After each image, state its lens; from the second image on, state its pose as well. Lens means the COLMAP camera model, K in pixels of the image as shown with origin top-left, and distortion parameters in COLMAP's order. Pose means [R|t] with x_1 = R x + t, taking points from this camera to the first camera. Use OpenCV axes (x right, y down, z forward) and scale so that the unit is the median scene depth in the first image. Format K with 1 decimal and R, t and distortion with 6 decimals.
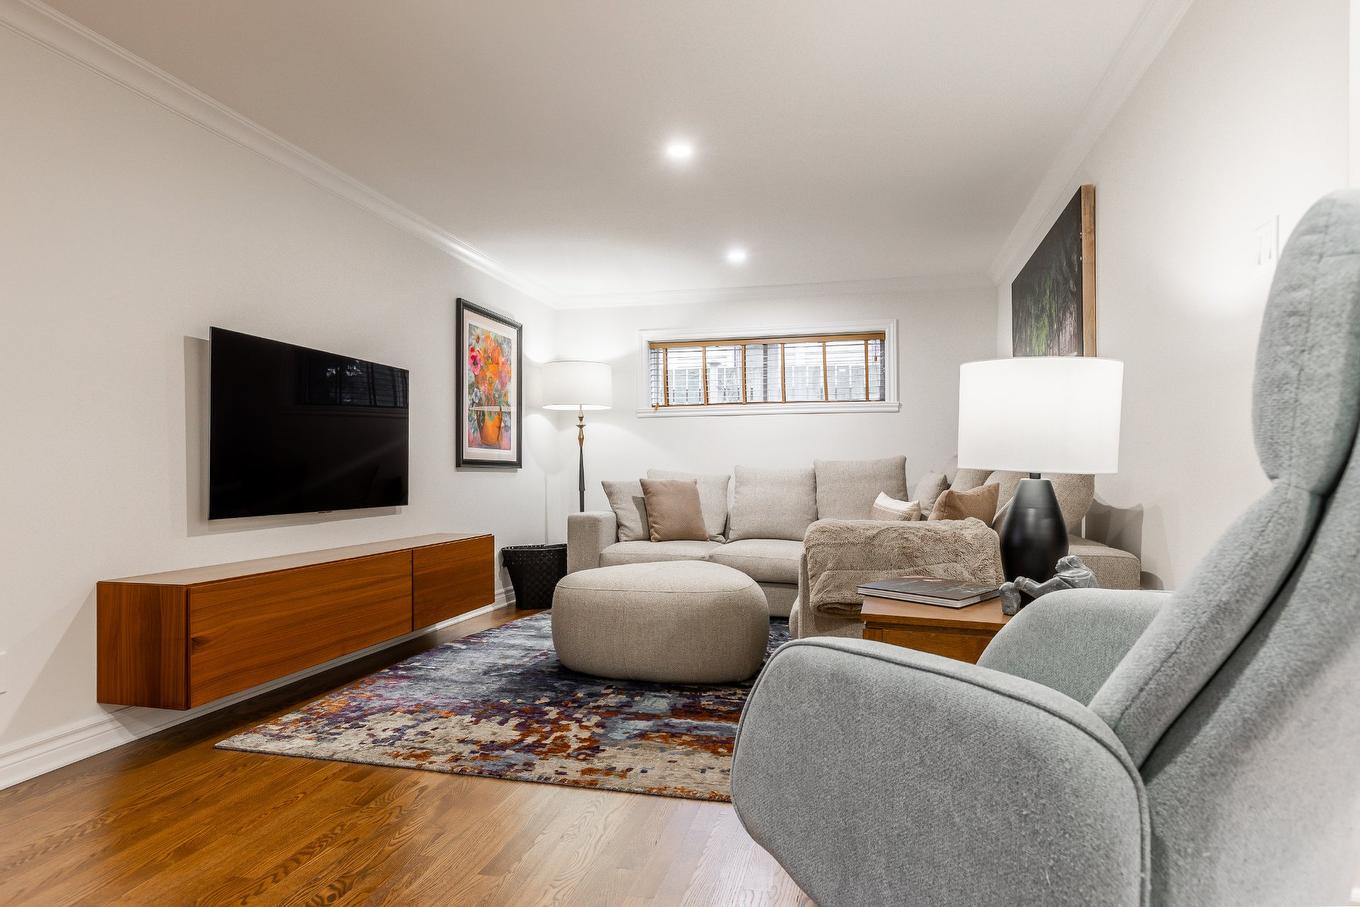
lens RADIAL K [[770.6, 0, 679.9], [0, 770.6, 446.9], [0, 0, 1]] dist [0.003994, -0.001326]
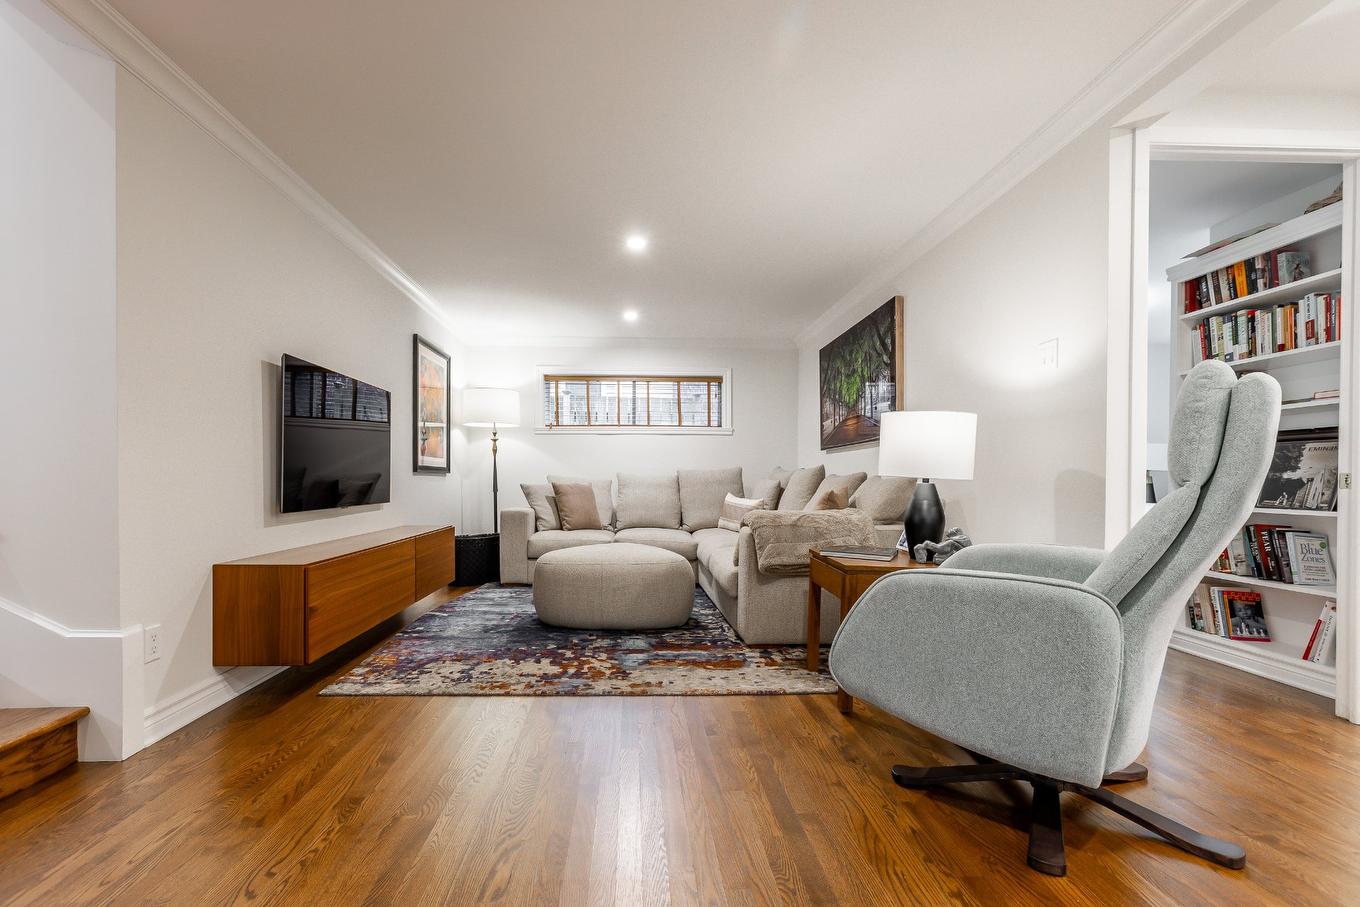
lens RADIAL K [[607.4, 0, 677.5], [0, 607.4, 460.3], [0, 0, 1]] dist [0.001296, 0.000313]
pose [[0.964652, 0.015213, 0.263087, -0.128295], [-0.016120, 0.999869, 0.001288, -0.000109], [-0.263033, -0.005483, 0.964771, -0.039727]]
